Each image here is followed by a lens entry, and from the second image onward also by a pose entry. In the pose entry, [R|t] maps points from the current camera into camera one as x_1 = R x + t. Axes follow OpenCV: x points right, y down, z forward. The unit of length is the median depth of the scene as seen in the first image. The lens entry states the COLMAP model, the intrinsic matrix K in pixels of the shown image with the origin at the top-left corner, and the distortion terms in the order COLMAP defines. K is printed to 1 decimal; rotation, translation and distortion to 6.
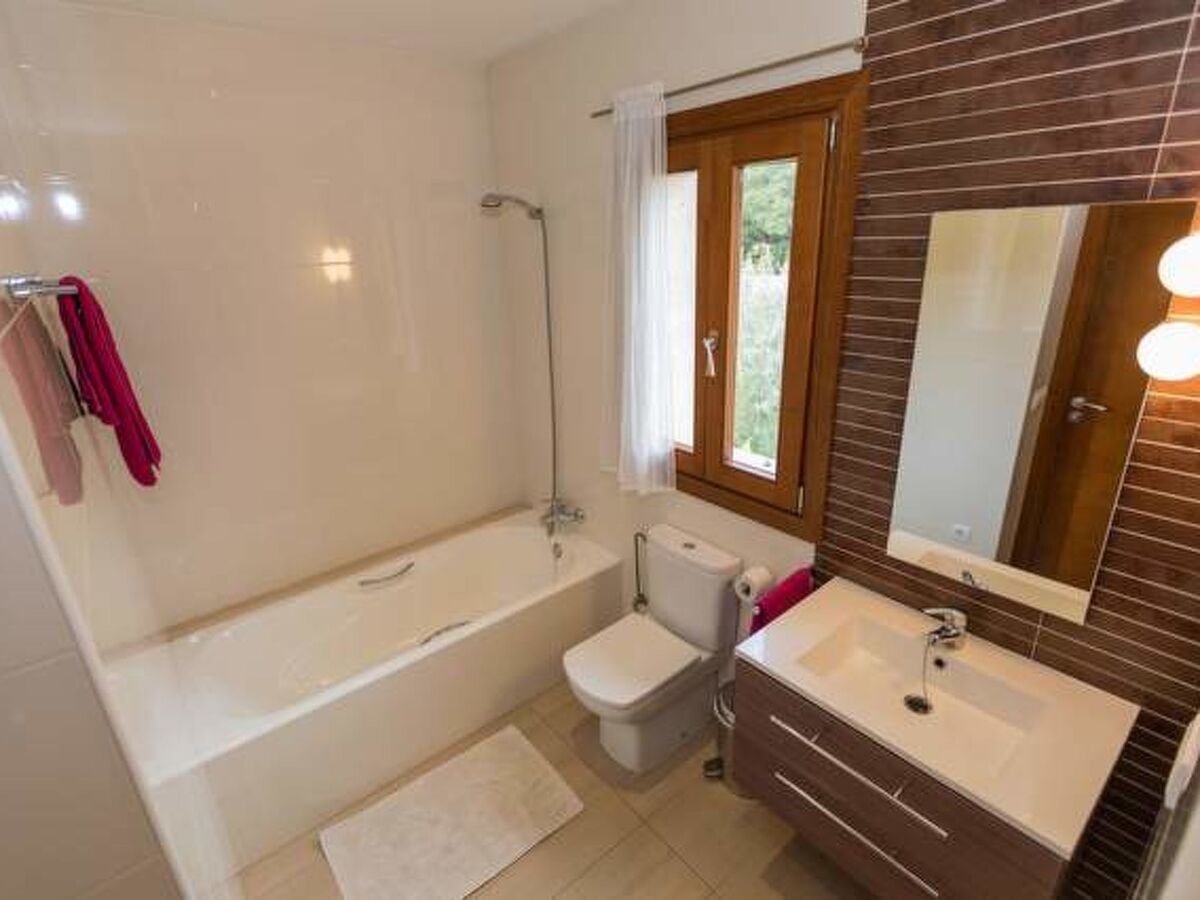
lens RADIAL K [[597.2, 0, 606.8], [0, 597.2, 454.0], [0, 0, 1]] dist [0.000908, -0.000169]
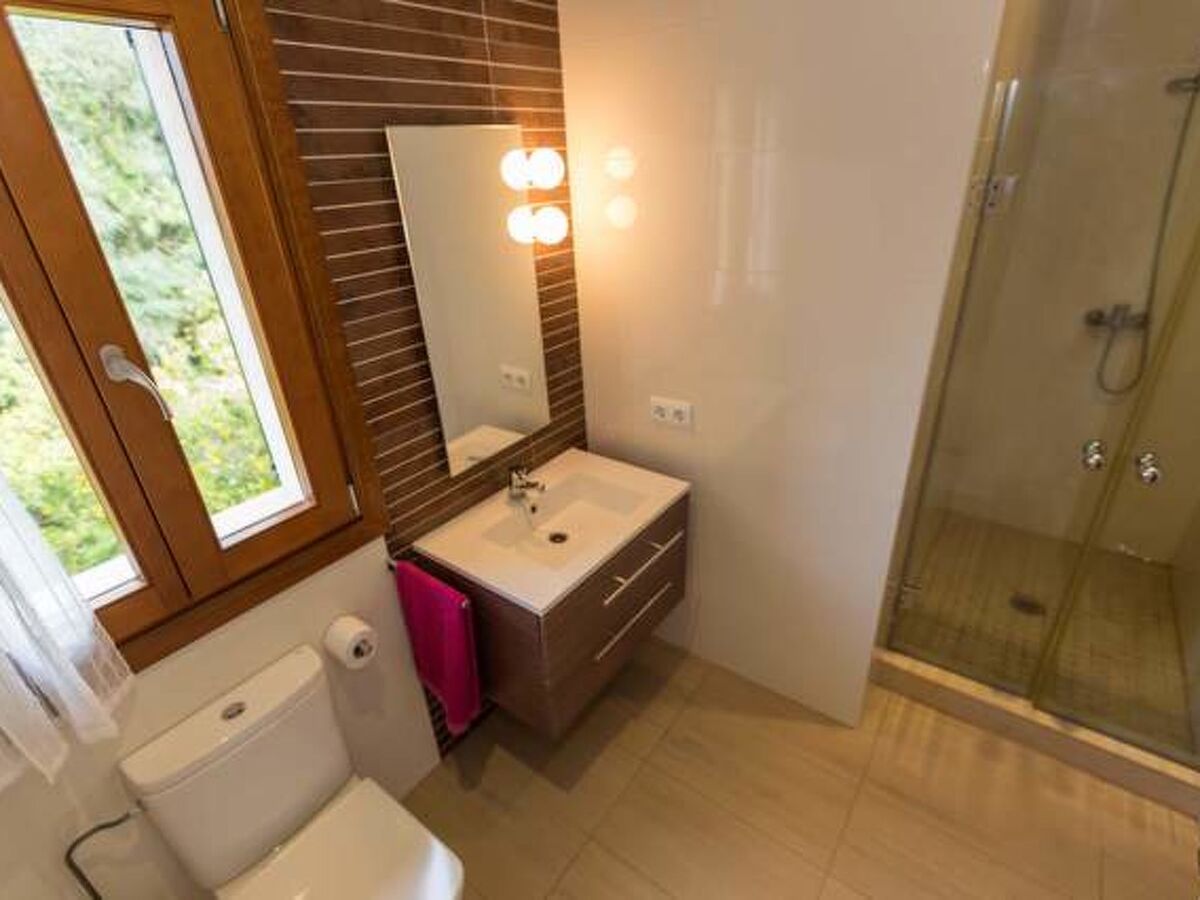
lens RADIAL K [[597.2, 0, 606.8], [0, 597.2, 454.0], [0, 0, 1]] dist [0.000908, -0.000169]
pose [[-0.233103, -0.394520, 0.888829, -0.512613], [0.394153, 0.797233, 0.457234, -0.237847], [-0.888992, 0.456917, -0.030336, 0.800164]]
